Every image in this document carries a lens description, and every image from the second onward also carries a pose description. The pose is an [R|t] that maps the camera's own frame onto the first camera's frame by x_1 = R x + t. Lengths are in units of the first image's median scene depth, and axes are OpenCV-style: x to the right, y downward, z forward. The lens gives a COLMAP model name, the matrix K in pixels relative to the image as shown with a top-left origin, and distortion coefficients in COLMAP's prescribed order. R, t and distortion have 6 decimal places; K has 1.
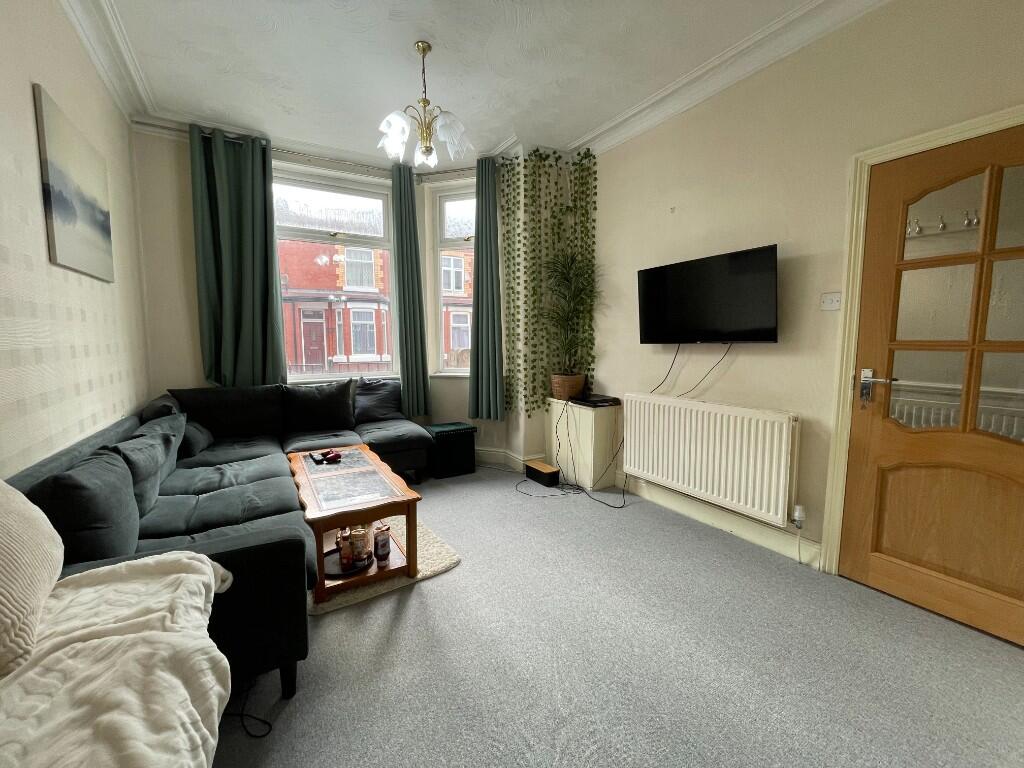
lens RADIAL K [[417.4, 0, 516.1], [0, 417.4, 377.1], [0, 0, 1]] dist [0.002333, 0.000140]
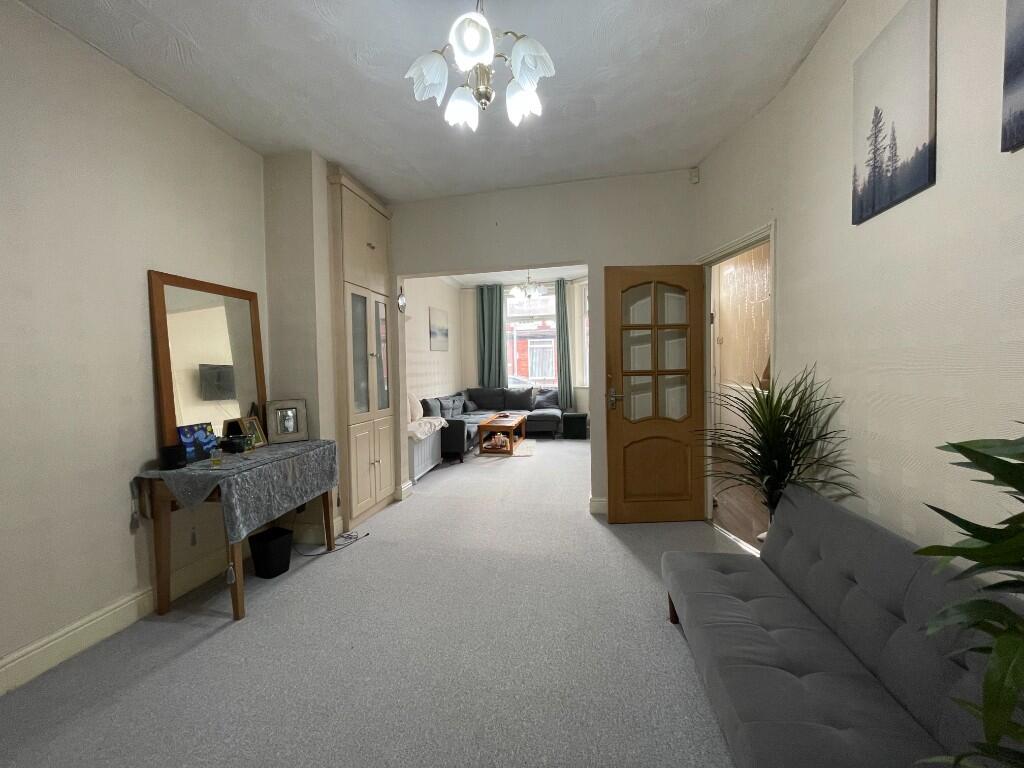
lens RADIAL K [[417.4, 0, 511.3], [0, 417.4, 386.4], [0, 0, 1]] dist [0.002333, 0.000140]
pose [[0.740548, 0.014904, -0.671838, 1.060137], [-0.037593, 0.999107, -0.019273, 0.053464], [0.670951, 0.039529, 0.740447, -0.697842]]
